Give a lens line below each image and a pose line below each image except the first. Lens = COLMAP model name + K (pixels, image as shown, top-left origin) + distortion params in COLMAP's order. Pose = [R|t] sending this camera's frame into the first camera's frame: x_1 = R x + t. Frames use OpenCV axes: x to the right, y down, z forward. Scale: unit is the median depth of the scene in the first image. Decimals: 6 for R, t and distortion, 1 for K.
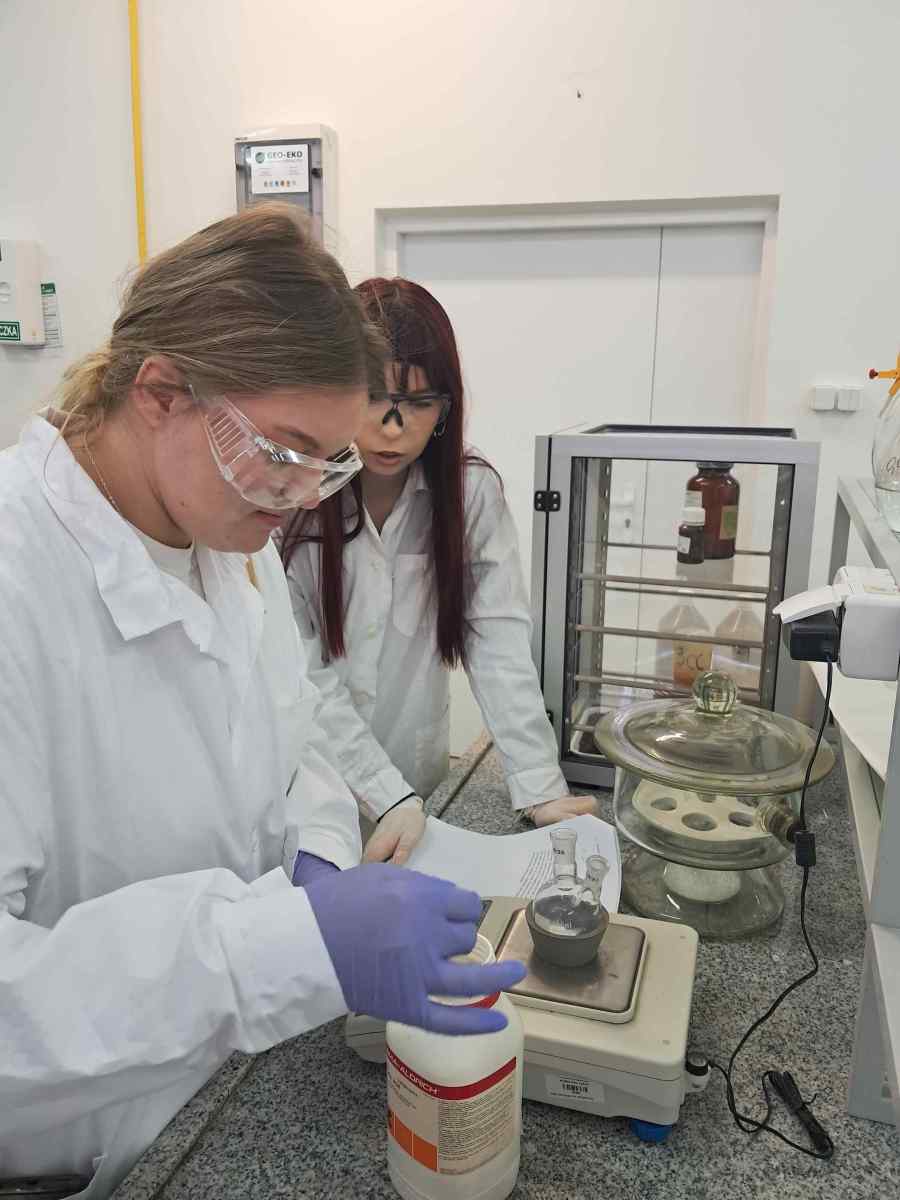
lens RADIAL K [[955.9, 0, 453.4], [0, 955.9, 602.9], [0, 0, 1]] dist [0.014191, -0.008555]
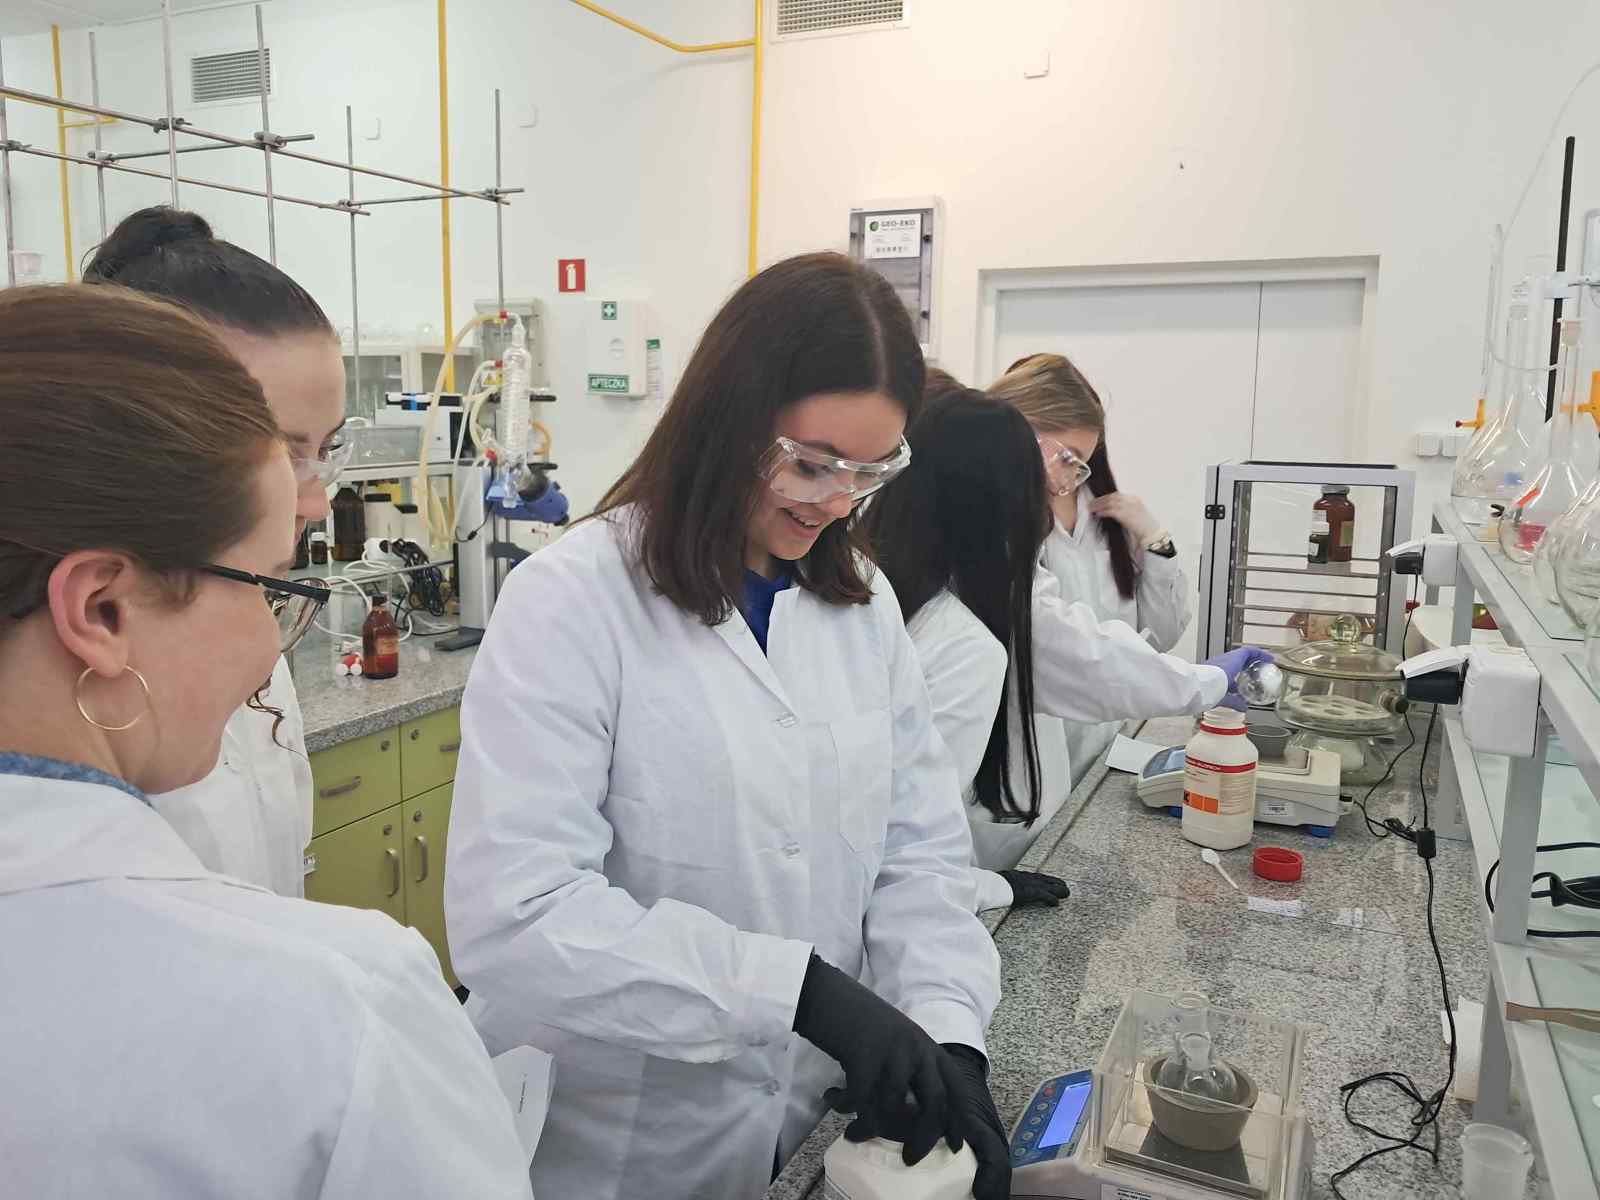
lens RADIAL K [[1274.6, 0, 793.3], [0, 1274.6, 592.5], [0, 0, 1]] dist [0.014191, -0.008555]
pose [[0.994064, 0.013906, -0.107903, -0.166086], [-0.024762, 0.994686, -0.099933, 0.113352], [0.105940, 0.102012, 0.989126, -0.484348]]
